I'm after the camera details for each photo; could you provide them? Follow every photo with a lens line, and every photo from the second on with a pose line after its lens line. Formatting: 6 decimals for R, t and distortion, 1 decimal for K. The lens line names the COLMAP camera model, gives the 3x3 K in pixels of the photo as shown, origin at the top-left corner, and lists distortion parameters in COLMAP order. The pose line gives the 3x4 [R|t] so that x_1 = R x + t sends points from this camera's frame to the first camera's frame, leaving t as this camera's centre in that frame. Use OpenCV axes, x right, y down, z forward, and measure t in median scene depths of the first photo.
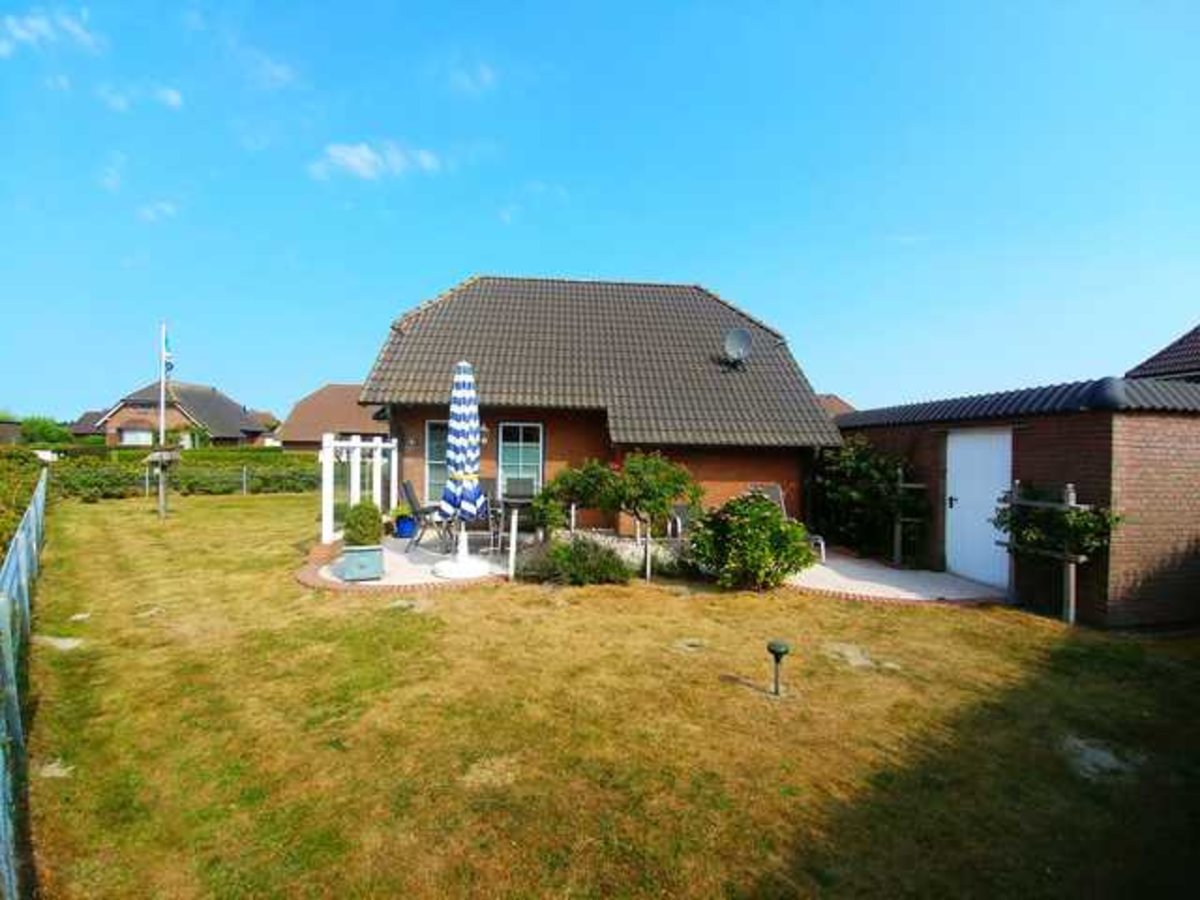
lens RADIAL K [[533.3, 0, 605.9], [0, 533.3, 444.4], [0, 0, 1]] dist [-0.028988, -0.001295]
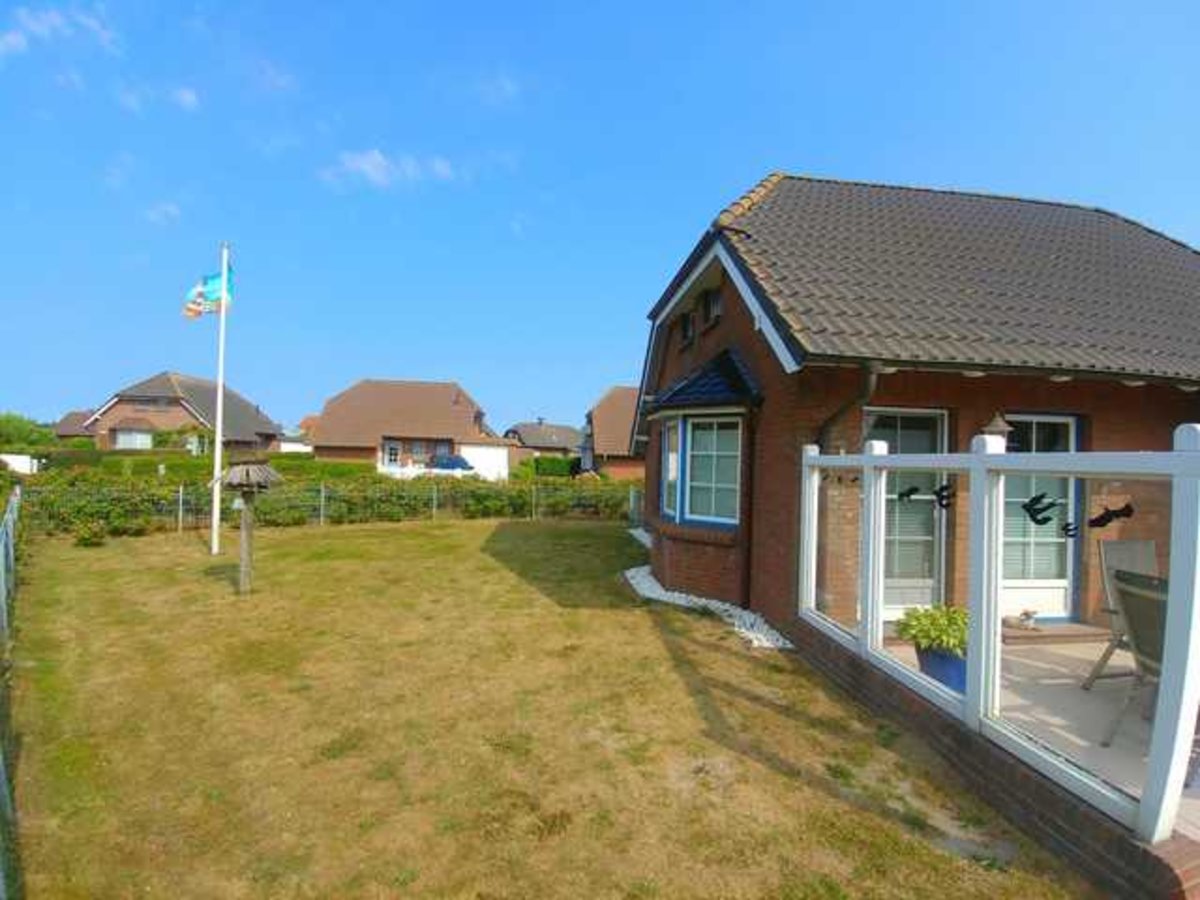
lens RADIAL K [[533.3, 0, 597.0], [0, 533.3, 446.1], [0, 0, 1]] dist [-0.028988, -0.001295]
pose [[0.999887, 0.010578, 0.010697, -0.380703], [-0.010448, 0.999872, -0.012125, -0.001560], [-0.010824, 0.012011, 0.999869, 0.356912]]
